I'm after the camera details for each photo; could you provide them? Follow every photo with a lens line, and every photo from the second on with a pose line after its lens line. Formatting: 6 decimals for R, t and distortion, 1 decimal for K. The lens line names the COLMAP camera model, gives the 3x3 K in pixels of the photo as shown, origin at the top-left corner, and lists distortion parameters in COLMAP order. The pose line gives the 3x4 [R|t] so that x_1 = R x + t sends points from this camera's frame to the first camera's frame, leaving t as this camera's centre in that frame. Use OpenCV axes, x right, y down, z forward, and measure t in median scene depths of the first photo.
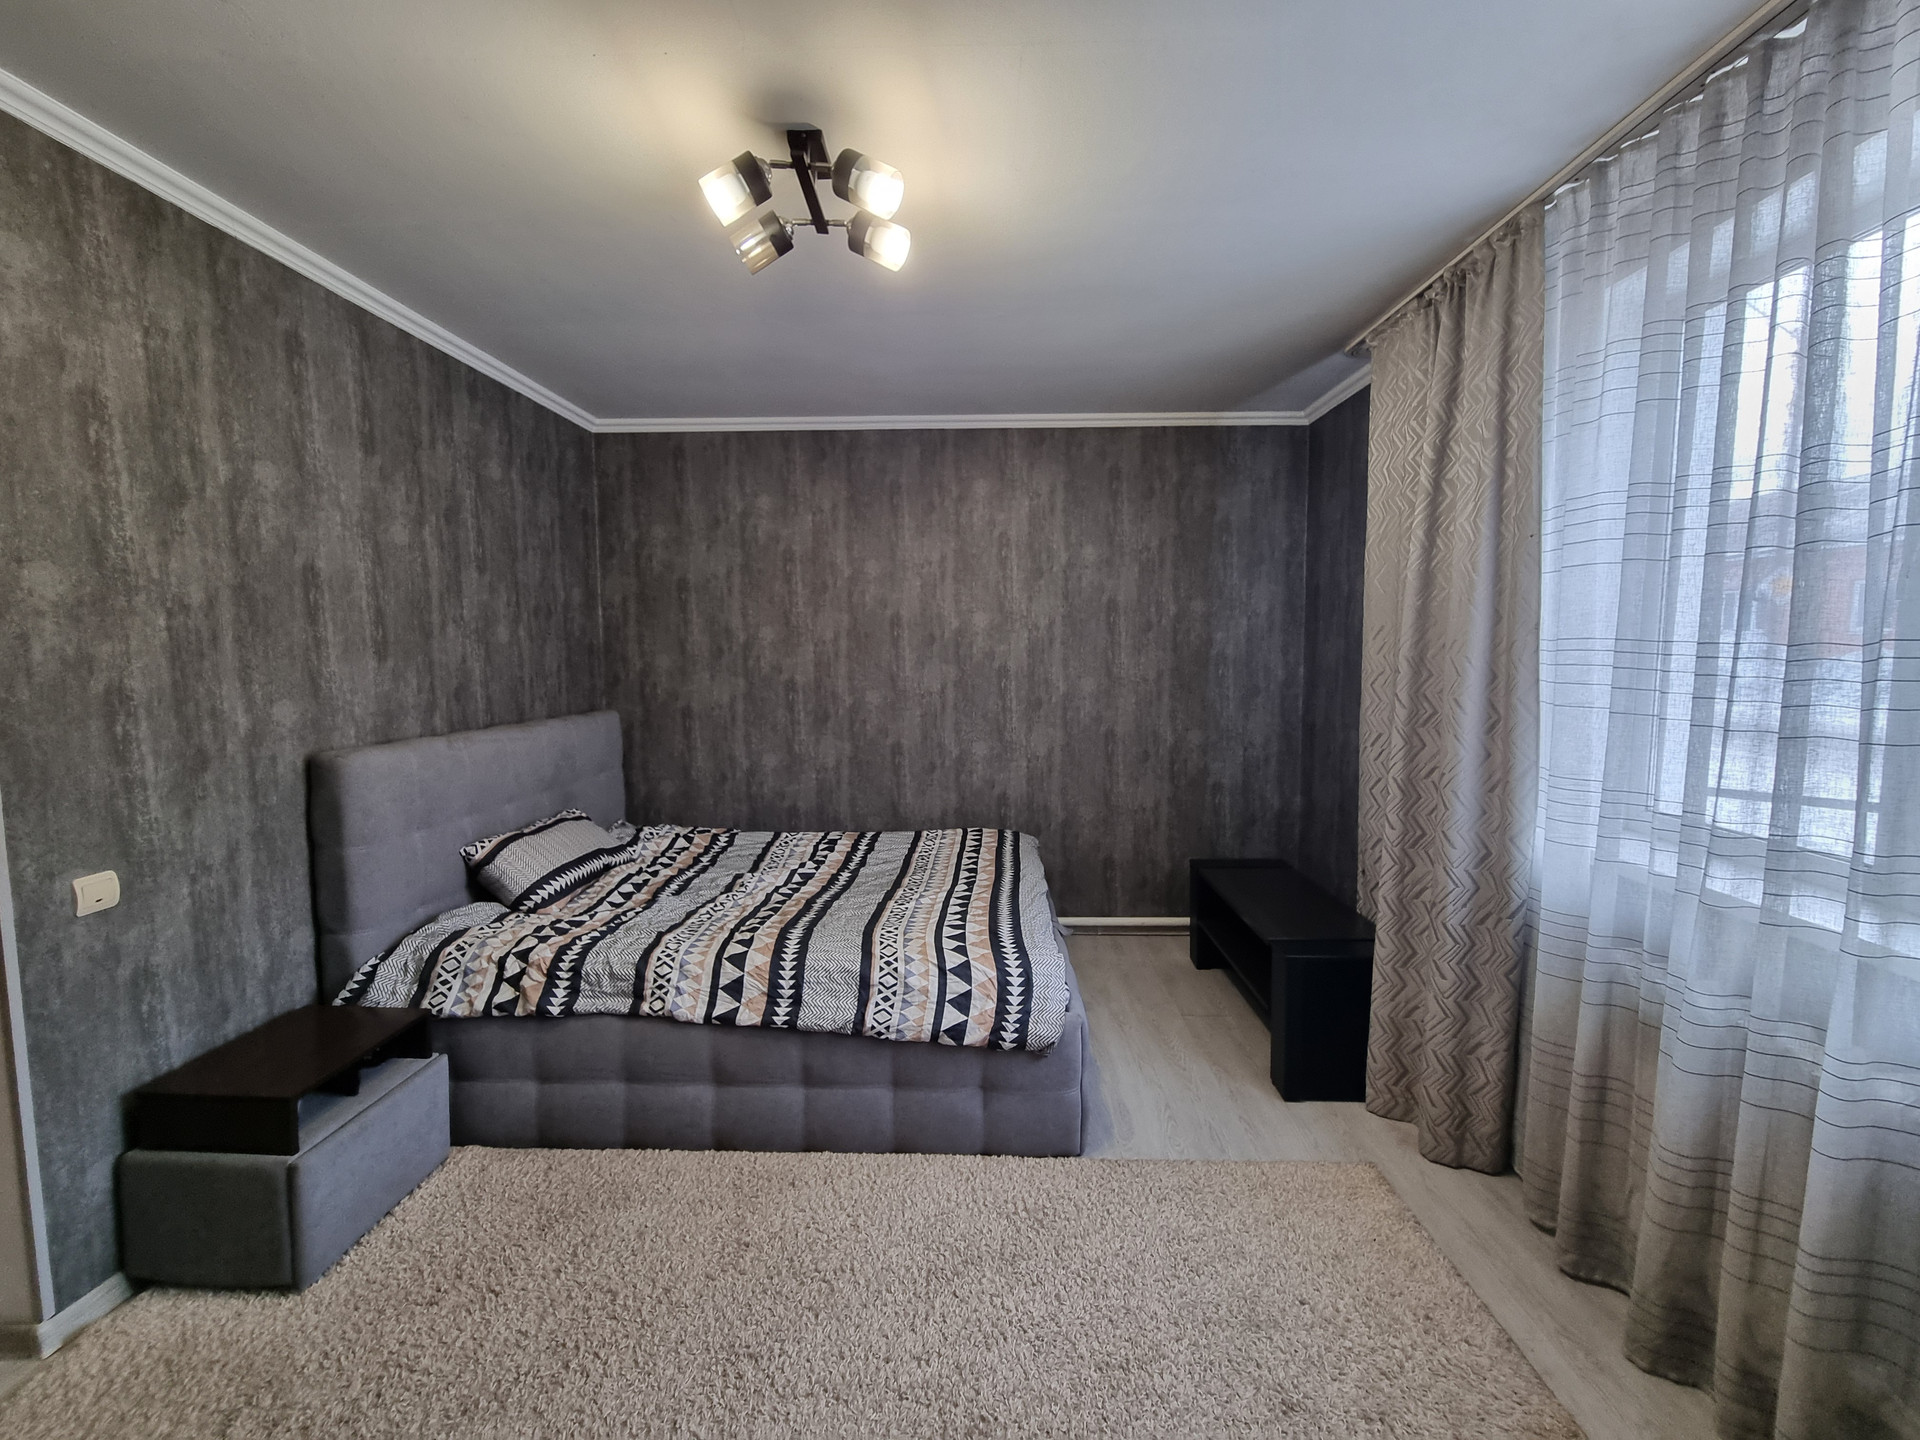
lens RADIAL K [[785.6, 0, 947.4], [0, 785.6, 711.1], [0, 0, 1]] dist [-0.001953, 0.000145]
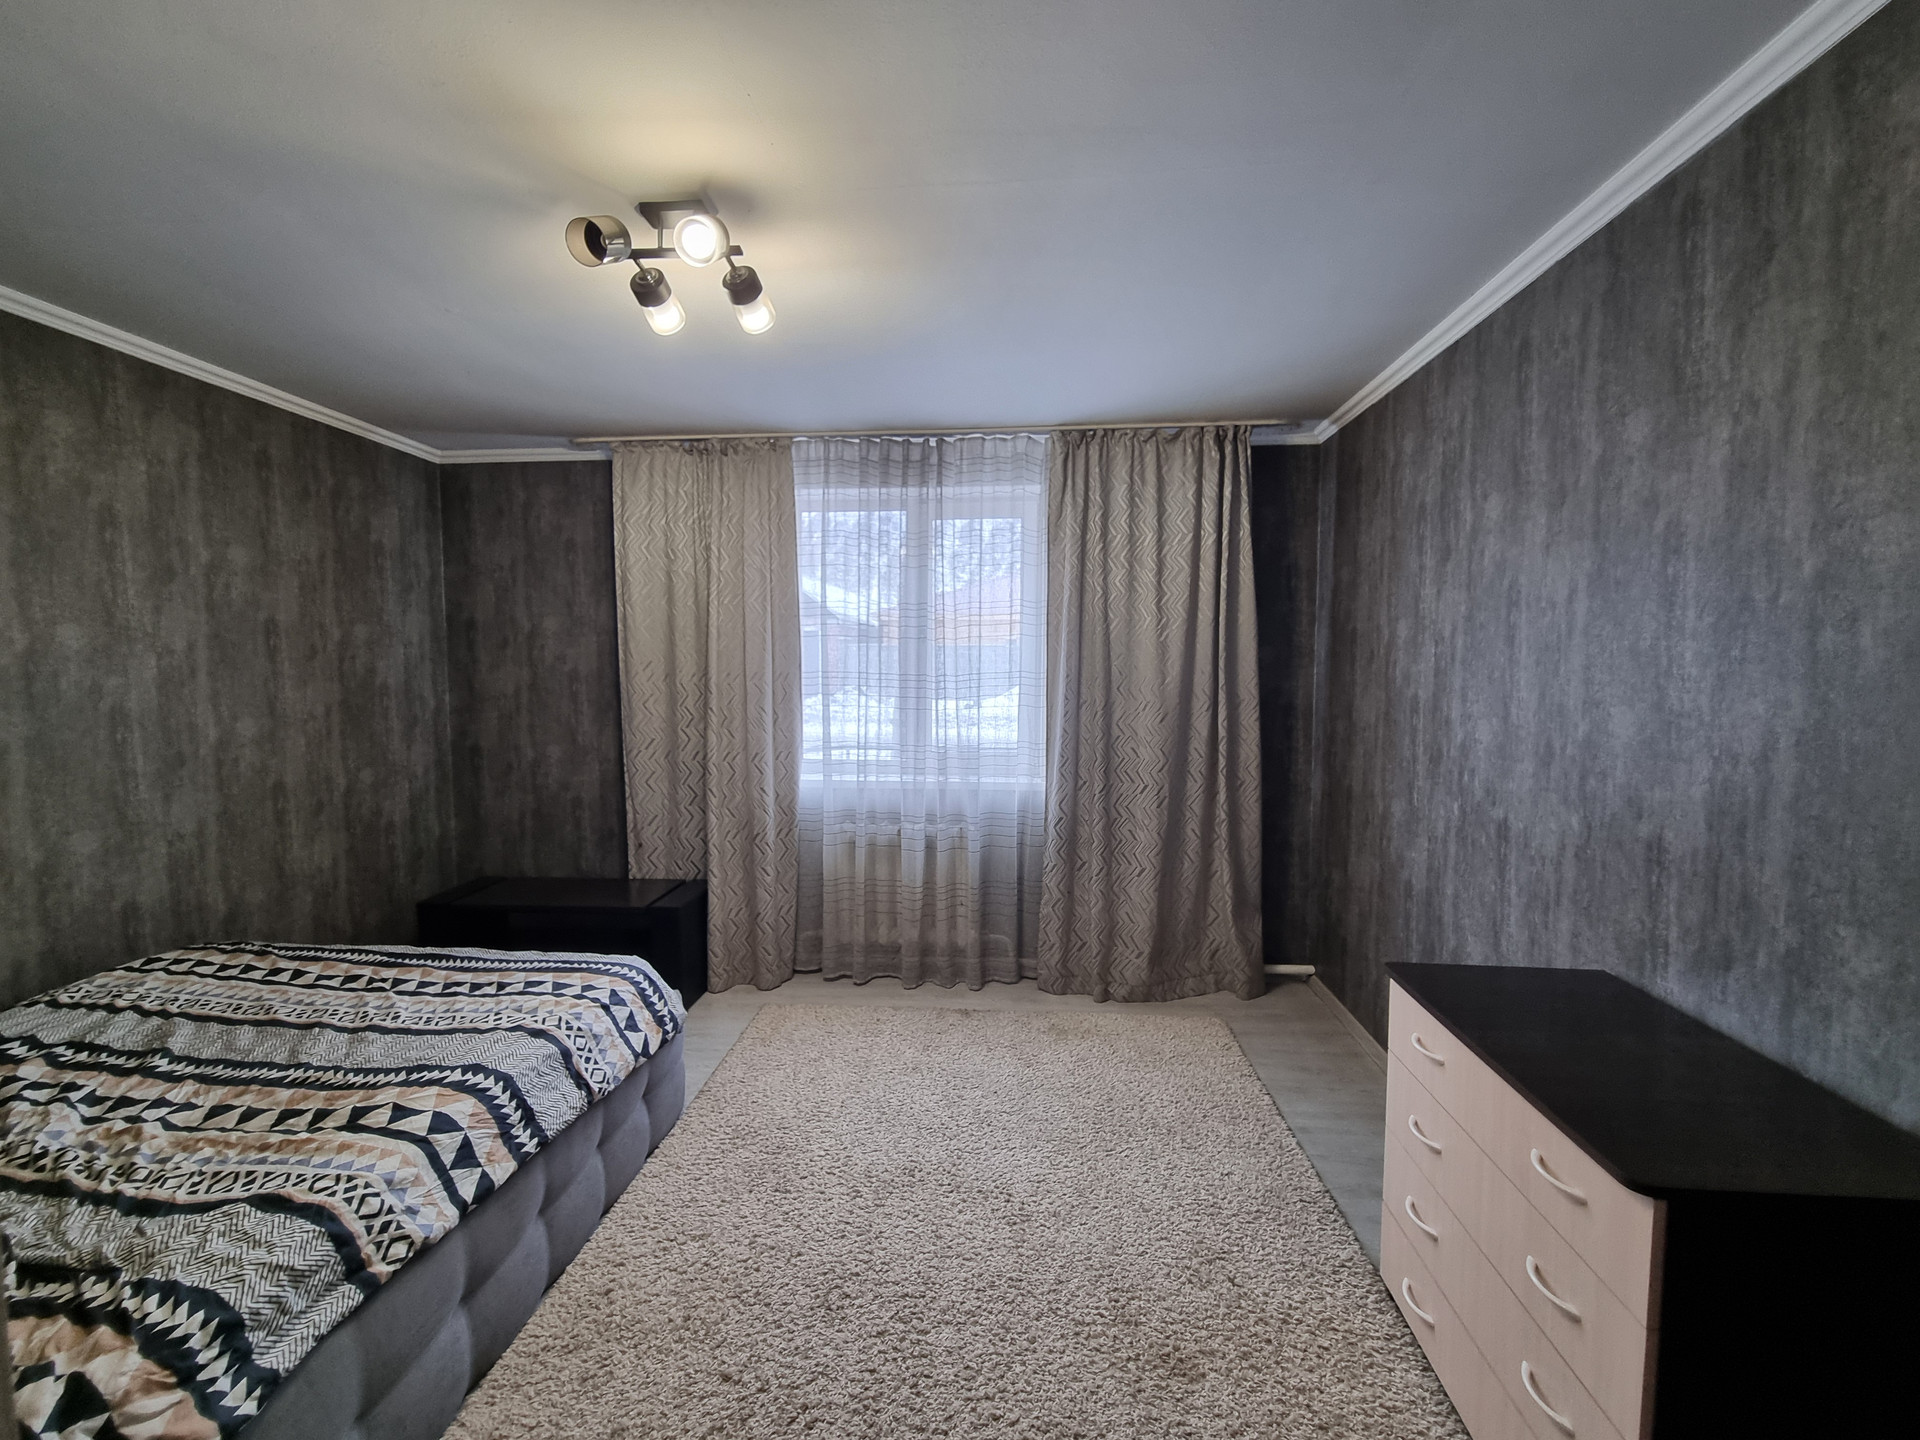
lens RADIAL K [[785.6, 0, 946.5], [0, 785.6, 722.6], [0, 0, 1]] dist [-0.001953, 0.000145]
pose [[0.055515, -0.068244, 0.996123, -0.551832], [0.080923, 0.994687, 0.063636, -0.032550], [-0.995173, 0.077077, 0.060742, 0.282523]]
